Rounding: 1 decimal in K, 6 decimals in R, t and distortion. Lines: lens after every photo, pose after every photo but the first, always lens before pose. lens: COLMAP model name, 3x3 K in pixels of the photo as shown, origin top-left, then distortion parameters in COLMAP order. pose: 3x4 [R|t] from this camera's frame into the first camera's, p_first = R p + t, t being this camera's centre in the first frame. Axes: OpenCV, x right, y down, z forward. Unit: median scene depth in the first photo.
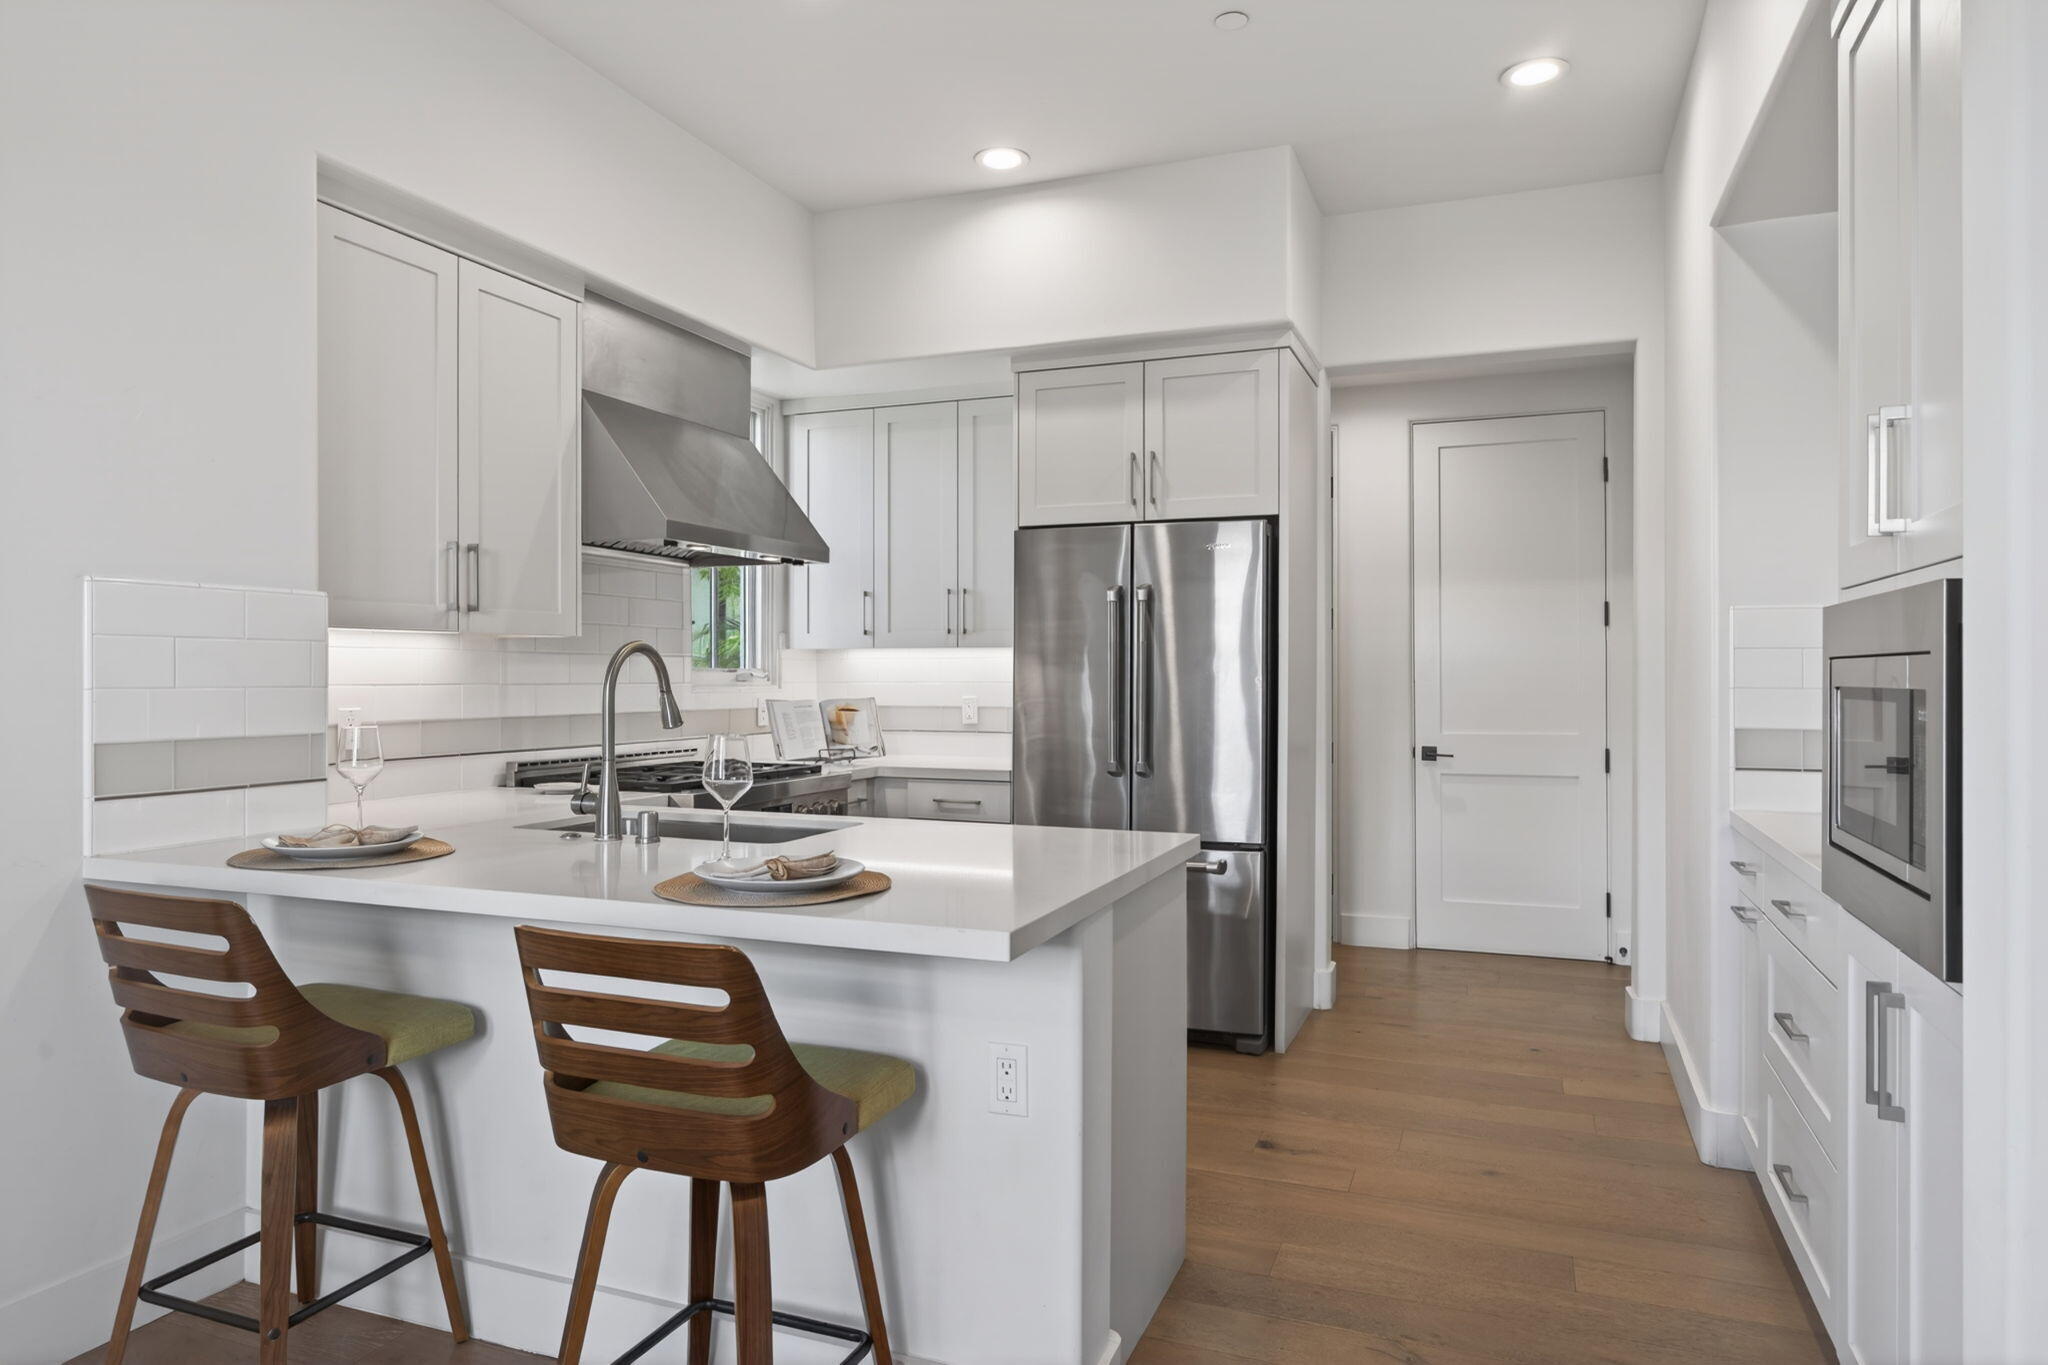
lens RADIAL K [[1209.3, 0, 1018.8], [0, 1209.3, 669.0], [0, 0, 1]] dist [-0.015715, 0.000591]
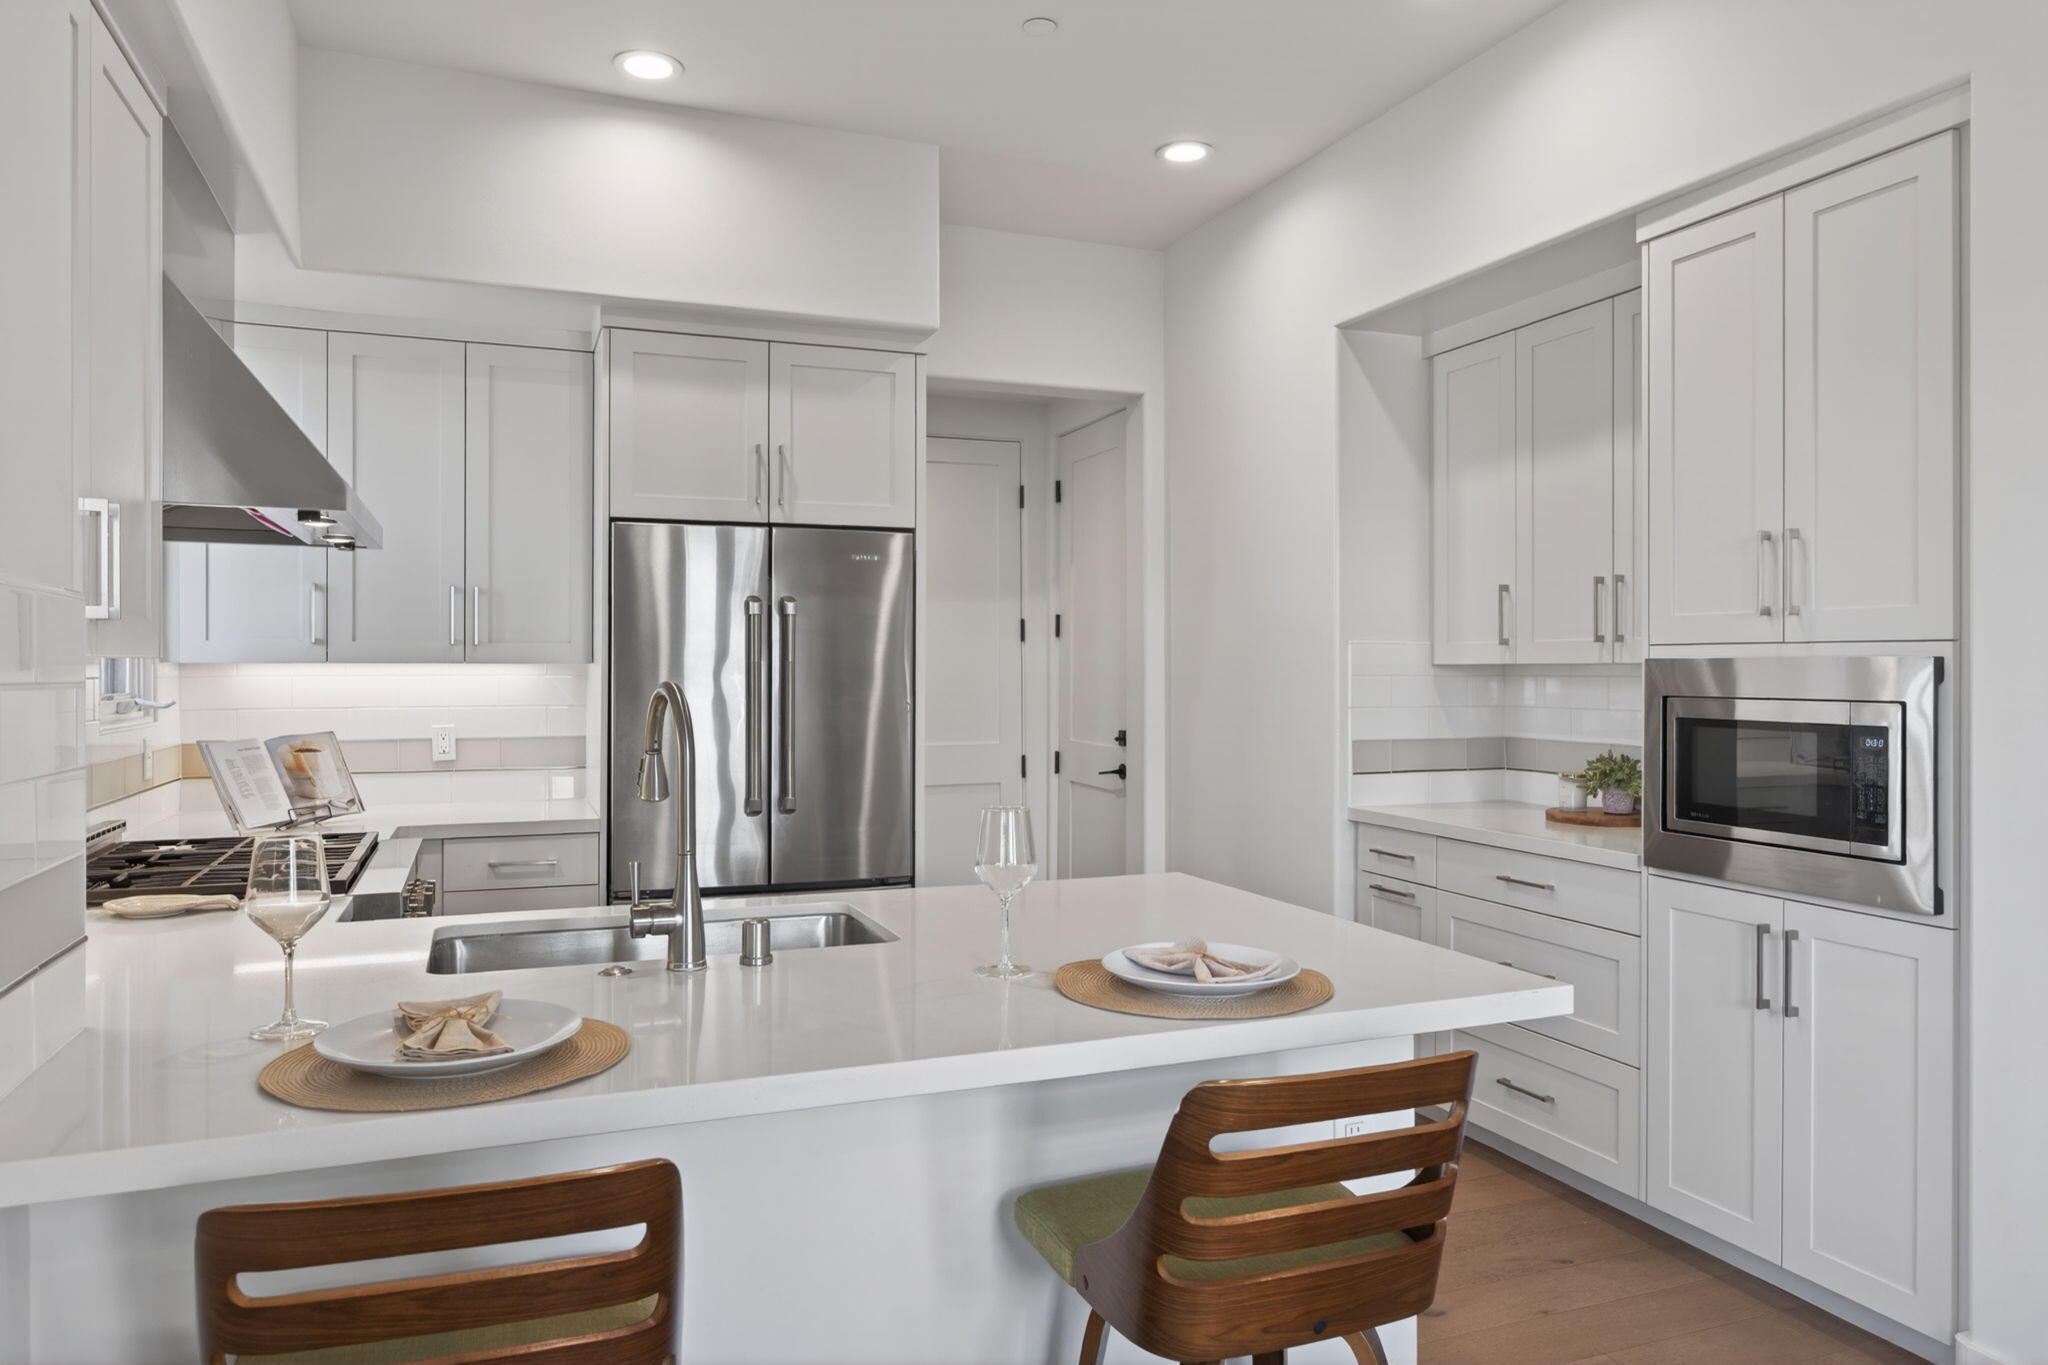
lens RADIAL K [[1305.5, 0, 1021.7], [0, 1305.5, 664.1], [0, 0, 1]] dist [-0.016956, 0.007807]
pose [[0.739142, 0.001611, 0.673548, -0.392806], [-0.002262, 0.999997, 0.000091, -0.020260], [-0.673546, -0.001591, 0.739144, 0.172744]]
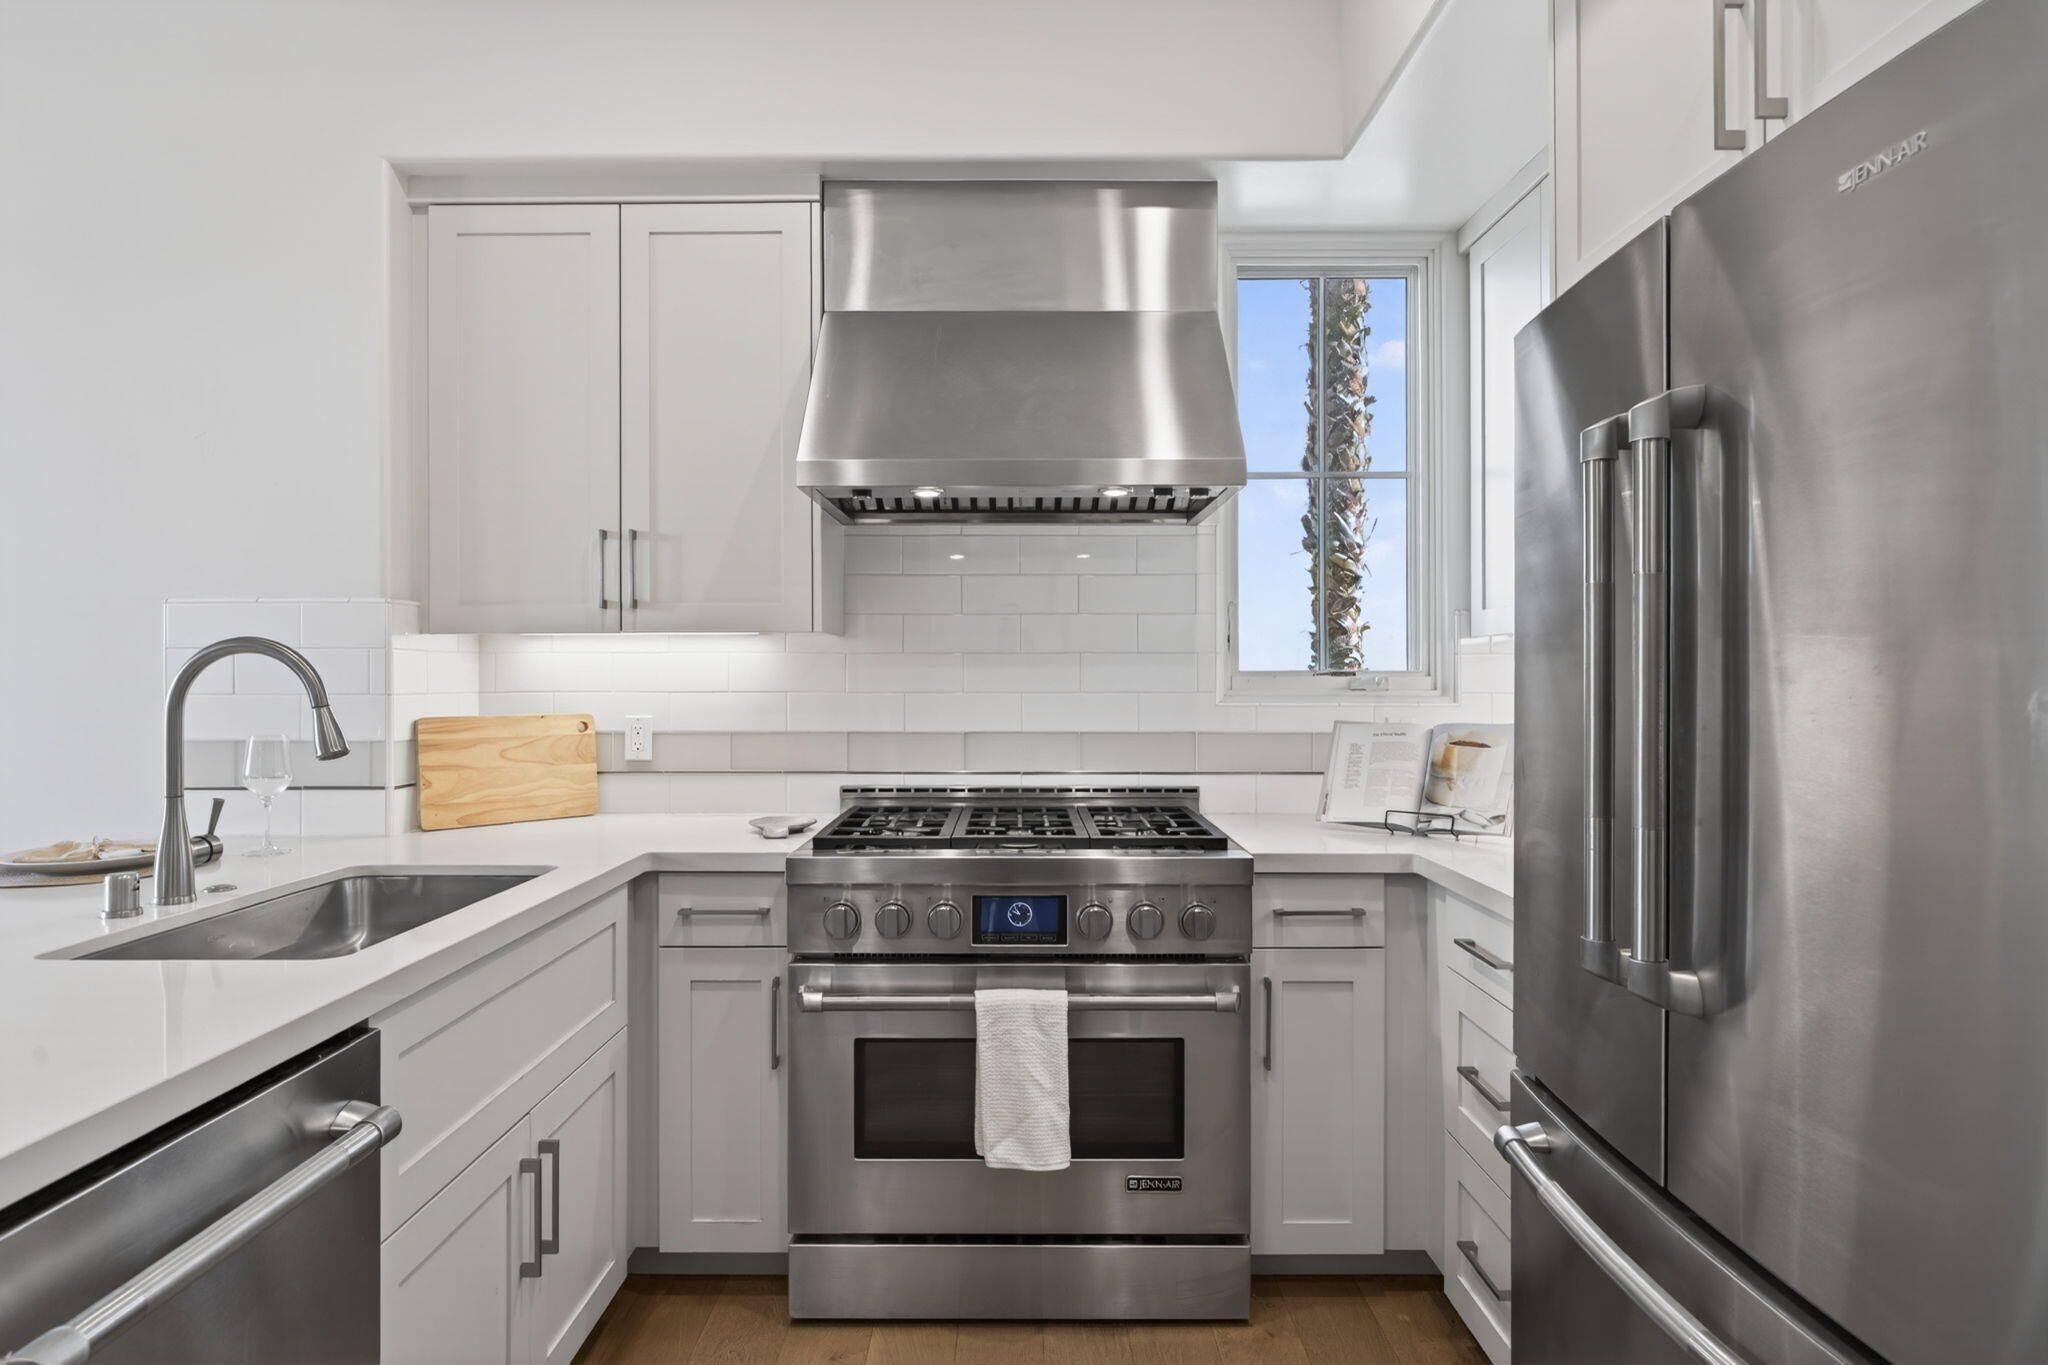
lens RADIAL K [[1451.8, 0, 1024.6], [0, 1451.8, 677.6], [0, 0, 1]] dist [0.009580, 0.001129]
pose [[0.363568, -0.000505, -0.931568, 0.460276], [0.003185, 0.999995, 0.000701, 0.002595], [0.931562, -0.003222, 0.363567, 0.645113]]
